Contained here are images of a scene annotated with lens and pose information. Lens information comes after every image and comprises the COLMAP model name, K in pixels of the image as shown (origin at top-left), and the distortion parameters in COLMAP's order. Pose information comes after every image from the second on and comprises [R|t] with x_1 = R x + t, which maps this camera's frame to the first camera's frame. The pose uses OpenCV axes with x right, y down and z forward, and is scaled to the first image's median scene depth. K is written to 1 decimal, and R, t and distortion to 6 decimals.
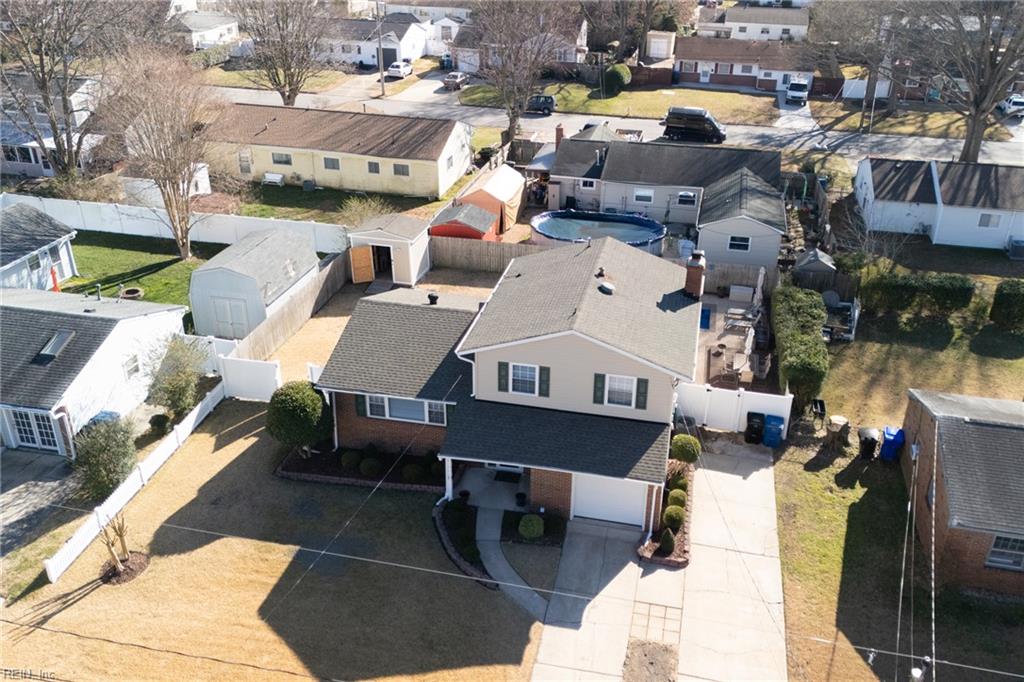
lens RADIAL K [[896.5, 0, 523.2], [0, 896.5, 337.4], [0, 0, 1]] dist [0.056118, -0.029411]
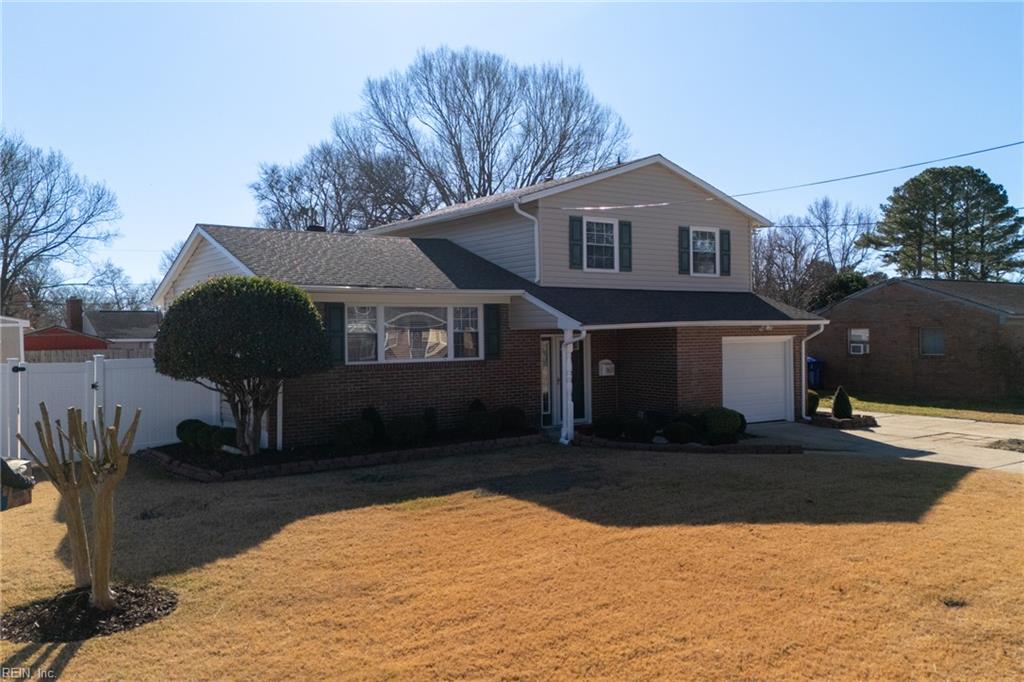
lens RADIAL K [[896.5, 0, 558.0], [0, 896.5, 350.4], [0, 0, 1]] dist [0.056118, -0.029411]
pose [[0.647270, -0.037716, 0.761327, -0.537944], [0.348300, 0.903047, -0.251383, 0.277575], [-0.678033, 0.427882, 0.597652, 0.663042]]
